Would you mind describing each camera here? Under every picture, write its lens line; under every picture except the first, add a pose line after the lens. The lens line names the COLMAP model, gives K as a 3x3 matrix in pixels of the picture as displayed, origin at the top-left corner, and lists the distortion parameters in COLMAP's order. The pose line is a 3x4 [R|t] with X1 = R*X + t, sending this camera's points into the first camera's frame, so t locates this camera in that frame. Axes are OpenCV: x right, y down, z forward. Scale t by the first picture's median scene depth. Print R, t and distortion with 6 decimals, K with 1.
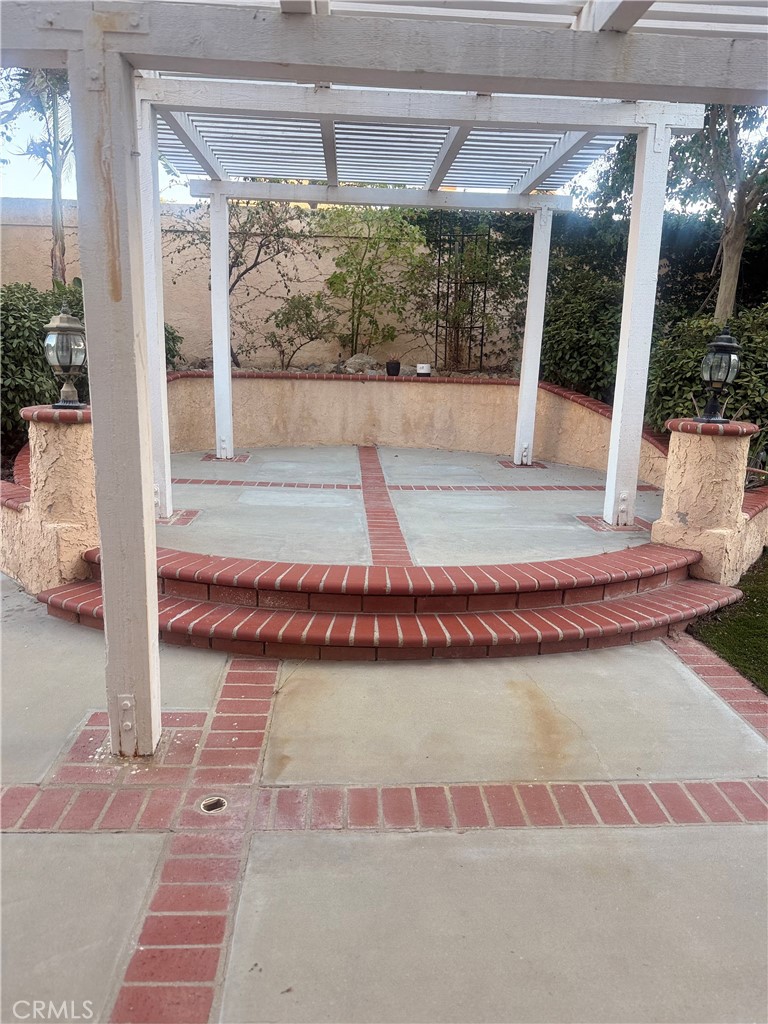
lens RADIAL K [[715.8, 0, 382.9], [0, 715.8, 511.3], [0, 0, 1]] dist [0.006257, 0.000871]
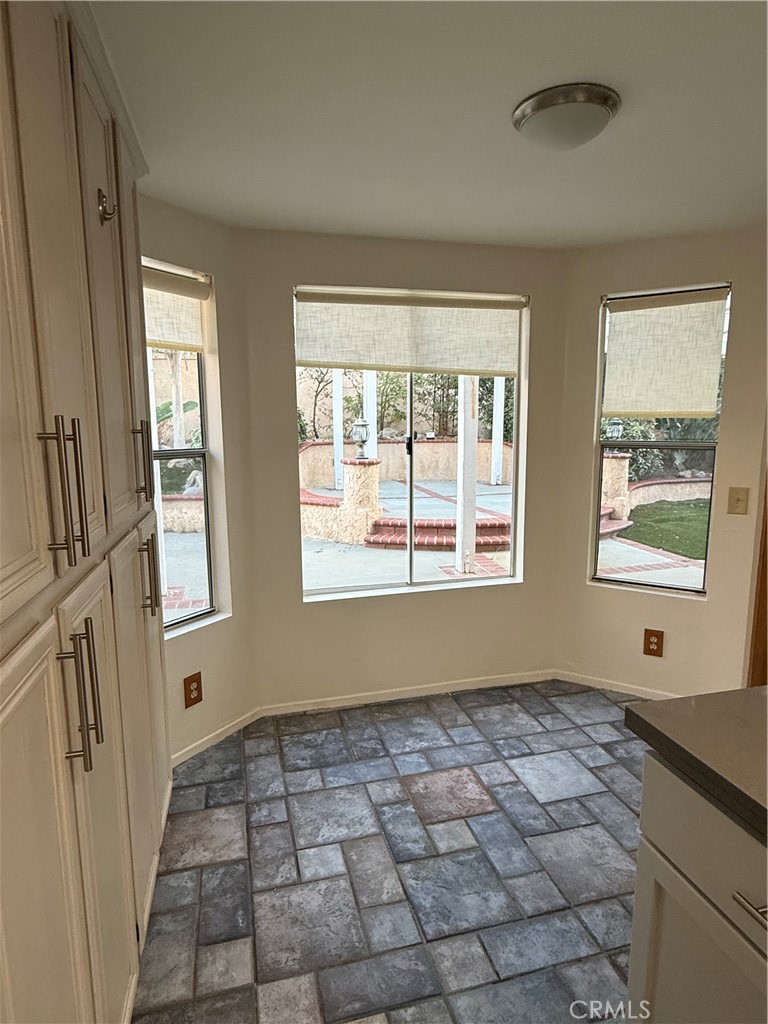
lens RADIAL K [[593.2, 0, 387.6], [0, 593.2, 513.1], [0, 0, 1]] dist [-0.002043, -0.000074]
pose [[0.979107, -0.061818, 0.193720, -0.683079], [0.073520, 0.995841, -0.053805, 0.125782], [-0.189588, 0.066923, 0.979580, -0.796208]]
